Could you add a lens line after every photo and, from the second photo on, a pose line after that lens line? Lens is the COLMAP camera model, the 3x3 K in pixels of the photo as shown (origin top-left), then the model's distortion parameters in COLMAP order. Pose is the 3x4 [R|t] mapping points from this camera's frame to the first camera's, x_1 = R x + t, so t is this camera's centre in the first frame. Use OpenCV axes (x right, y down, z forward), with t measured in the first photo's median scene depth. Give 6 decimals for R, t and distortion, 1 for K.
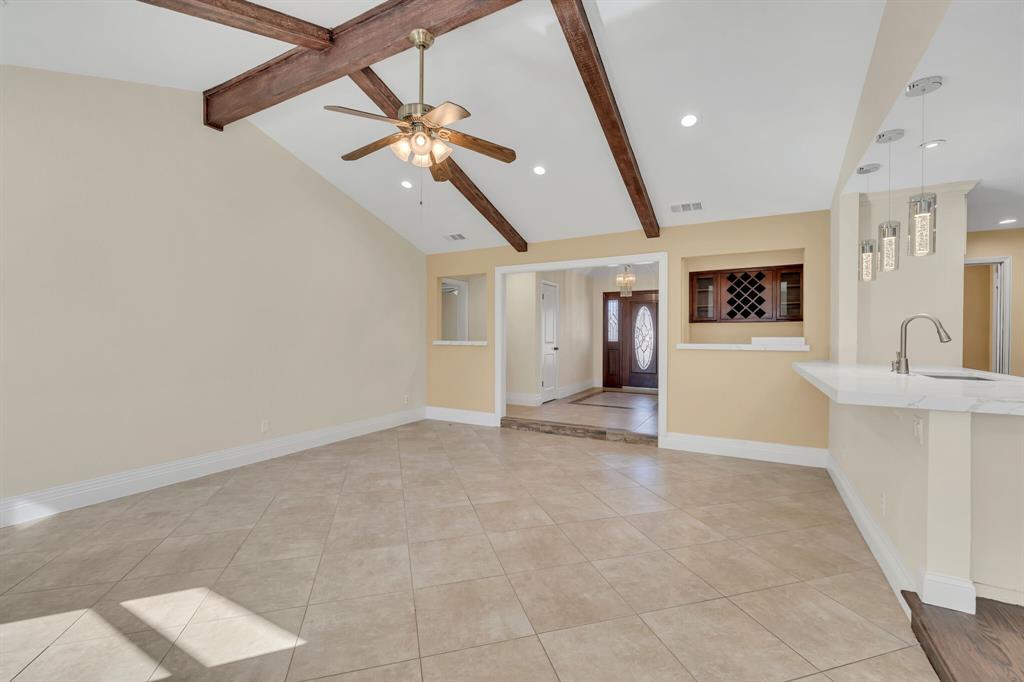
lens RADIAL K [[435.1, 0, 509.1], [0, 435.1, 335.6], [0, 0, 1]] dist [-0.005785, 0.001004]
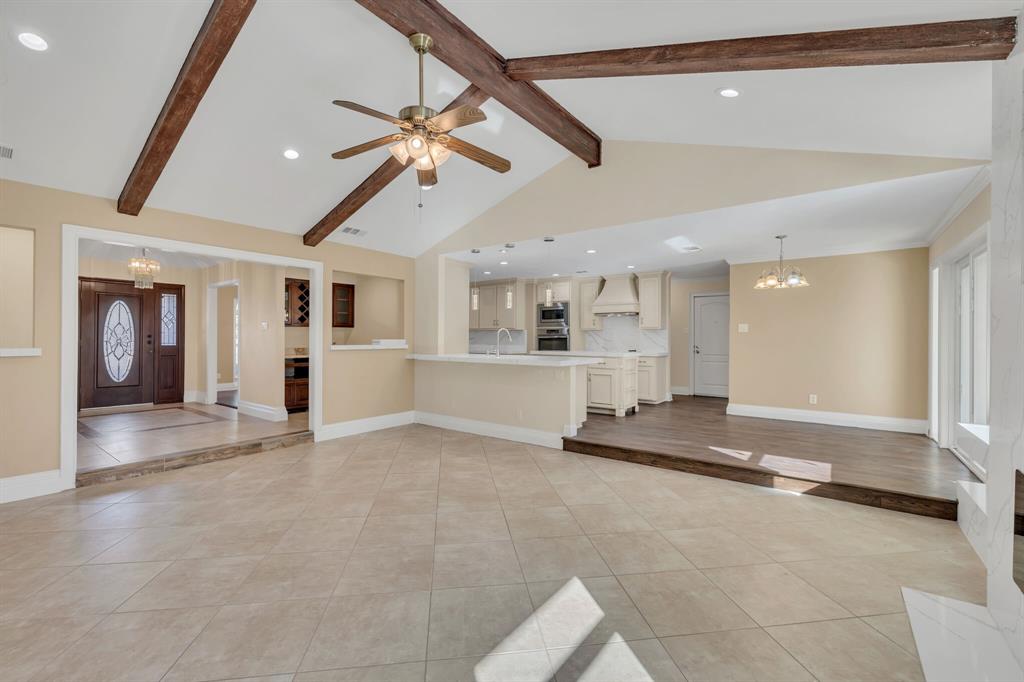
lens RADIAL K [[435.1, 0, 514.7], [0, 435.1, 333.7], [0, 0, 1]] dist [-0.005785, 0.001004]
pose [[0.130984, 0.006983, 0.991360, -0.760005], [0.002398, 0.999970, -0.007360, -0.001679], [-0.991382, 0.003341, 0.130964, 0.427462]]
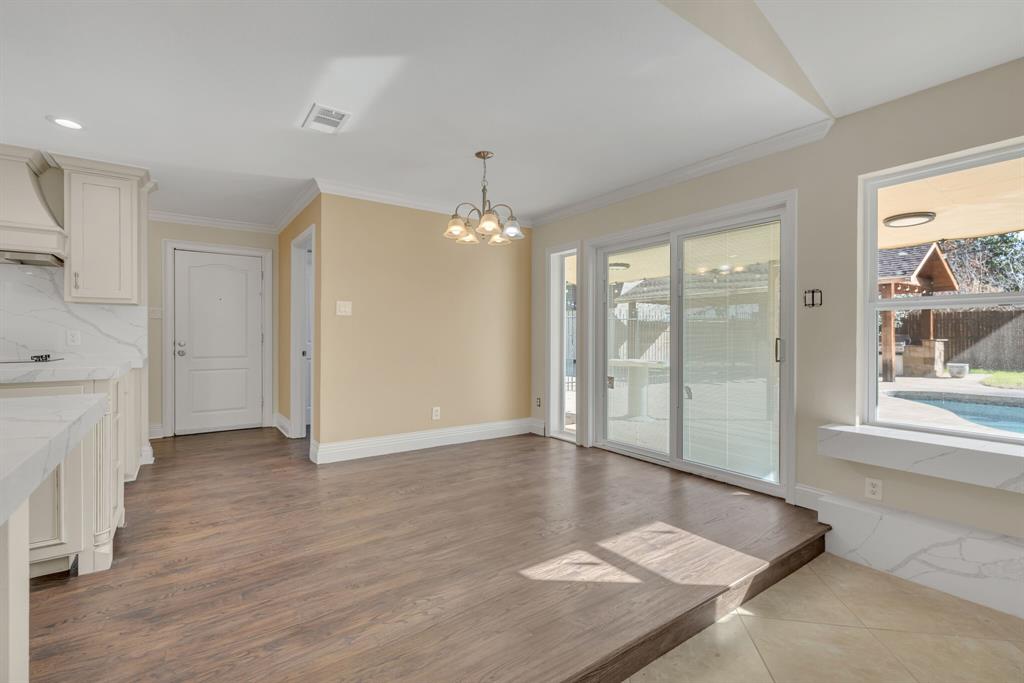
lens RADIAL K [[448.9, 0, 503.7], [0, 448.9, 339.0], [0, 0, 1]] dist [0.009548, -0.001471]
pose [[-0.901659, -0.007801, 0.432377, 0.163951], [-0.002541, 0.999916, 0.012742, 0.018716], [-0.432440, 0.010390, -0.901603, 0.512199]]
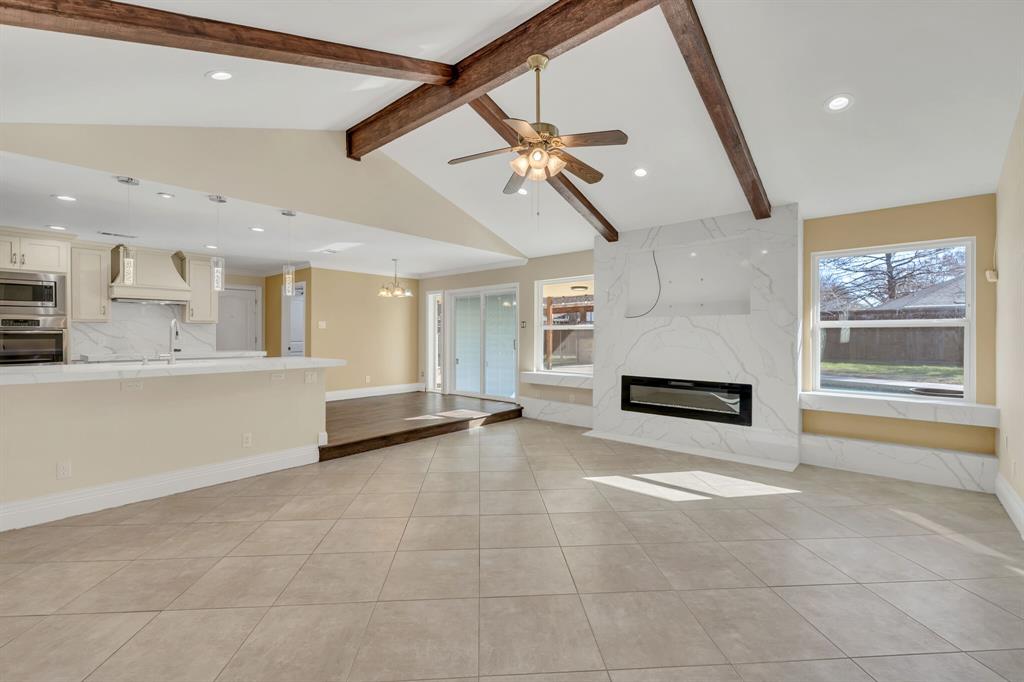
lens RADIAL K [[435.1, 0, 500.3], [0, 435.1, 337.7], [0, 0, 1]] dist [-0.005785, 0.001004]
pose [[-0.975816, -0.006144, 0.218508, -0.225985], [-0.003317, 0.999906, 0.013300, -0.005249], [-0.218569, 0.012254, -0.975745, 1.358194]]
